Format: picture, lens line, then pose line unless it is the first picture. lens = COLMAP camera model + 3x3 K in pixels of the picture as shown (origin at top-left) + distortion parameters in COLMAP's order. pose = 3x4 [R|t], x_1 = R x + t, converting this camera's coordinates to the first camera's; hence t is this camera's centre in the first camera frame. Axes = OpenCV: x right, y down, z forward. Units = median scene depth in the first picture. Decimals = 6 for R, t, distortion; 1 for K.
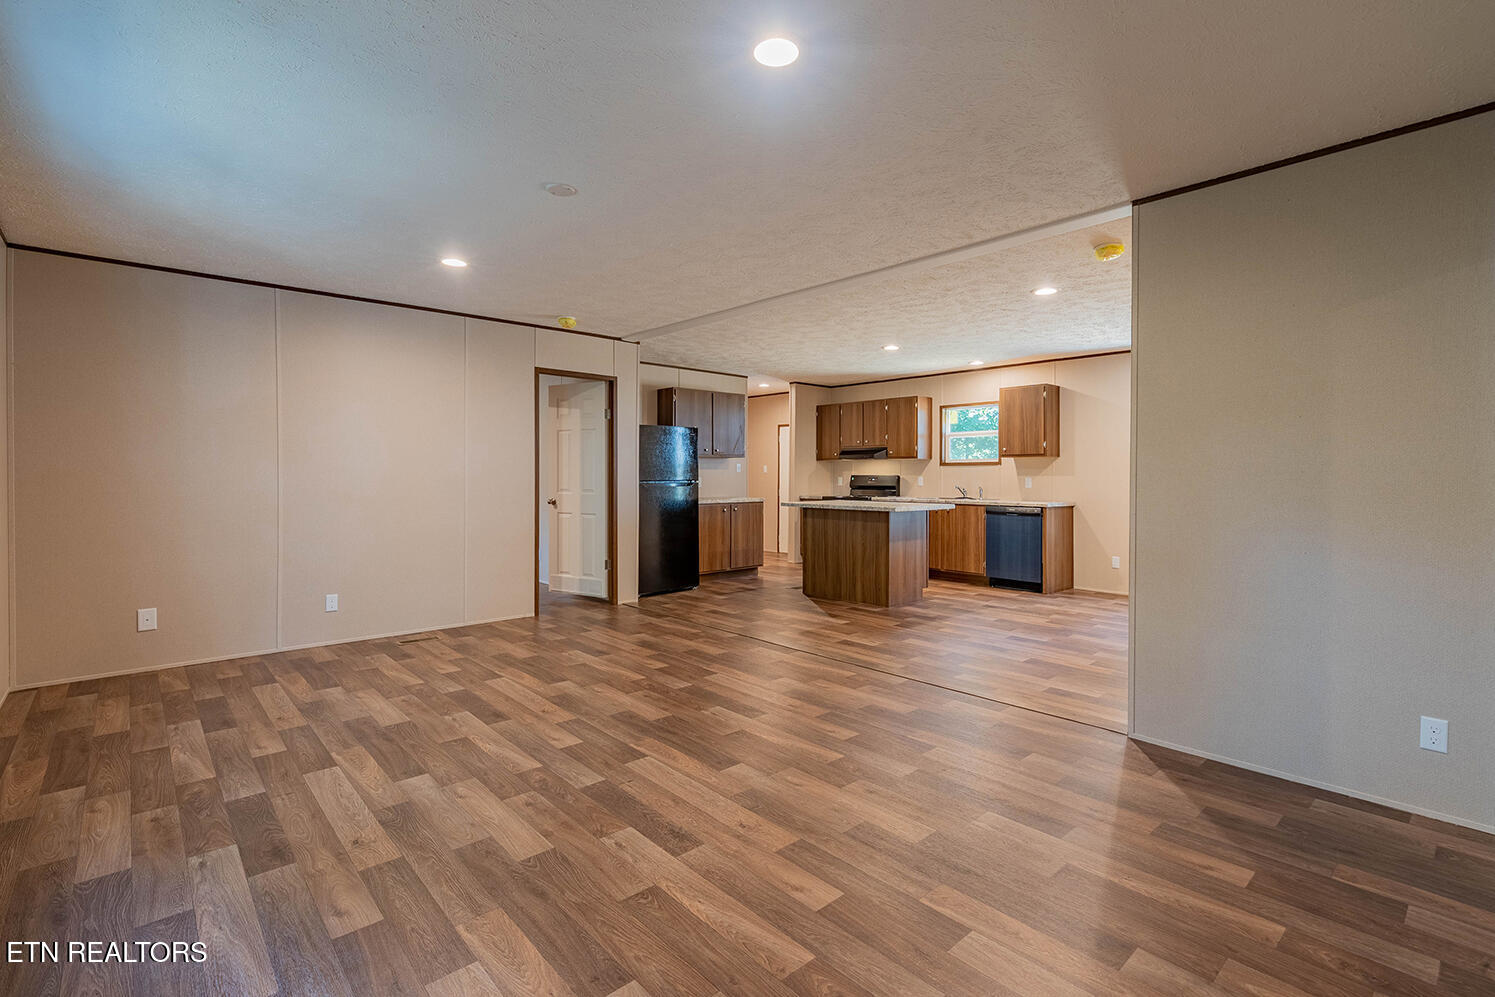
lens RADIAL K [[707.5, 0, 792.8], [0, 707.5, 477.2], [0, 0, 1]] dist [-0.009724, 0.005911]
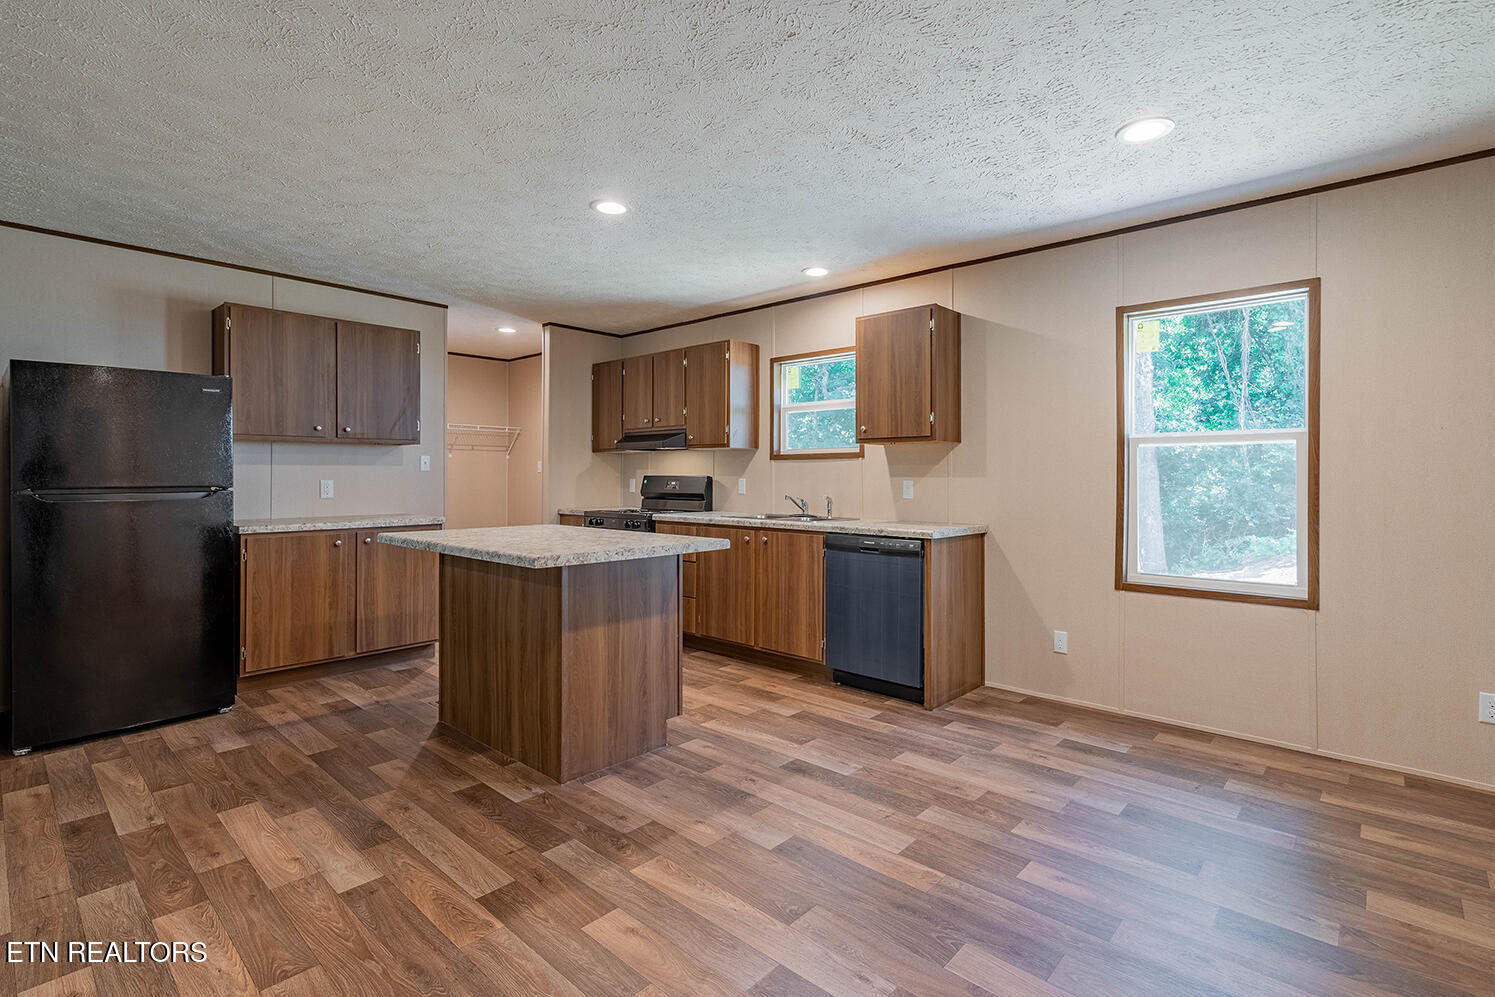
lens RADIAL K [[707.5, 0, 814.9], [0, 707.5, 474.9], [0, 0, 1]] dist [-0.009724, 0.005911]
pose [[0.993163, 0.000735, 0.116730, 0.197653], [-0.000094, 0.999985, -0.005495, -0.000601], [-0.116732, 0.005446, 0.993148, 0.459772]]
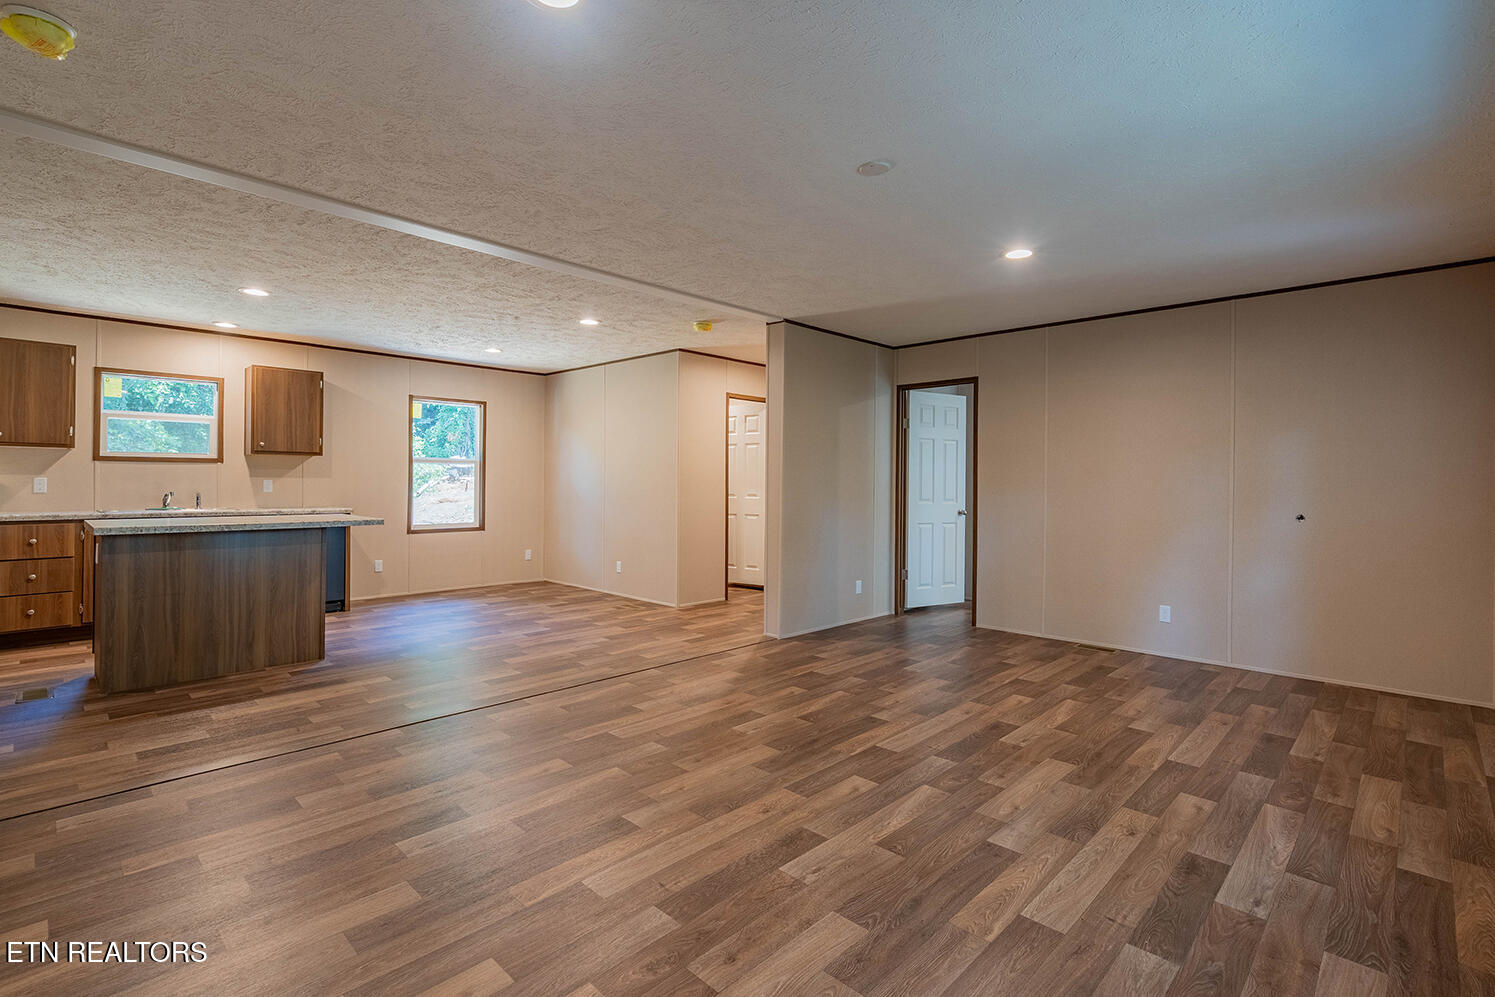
lens RADIAL K [[707.5, 0, 731.9], [0, 707.5, 480.5], [0, 0, 1]] dist [-0.009724, 0.005911]
pose [[-0.038740, -0.000105, 0.999249, -0.506440], [-0.007150, 0.999974, -0.000172, -0.002387], [-0.999224, -0.007151, -0.038739, 0.503787]]
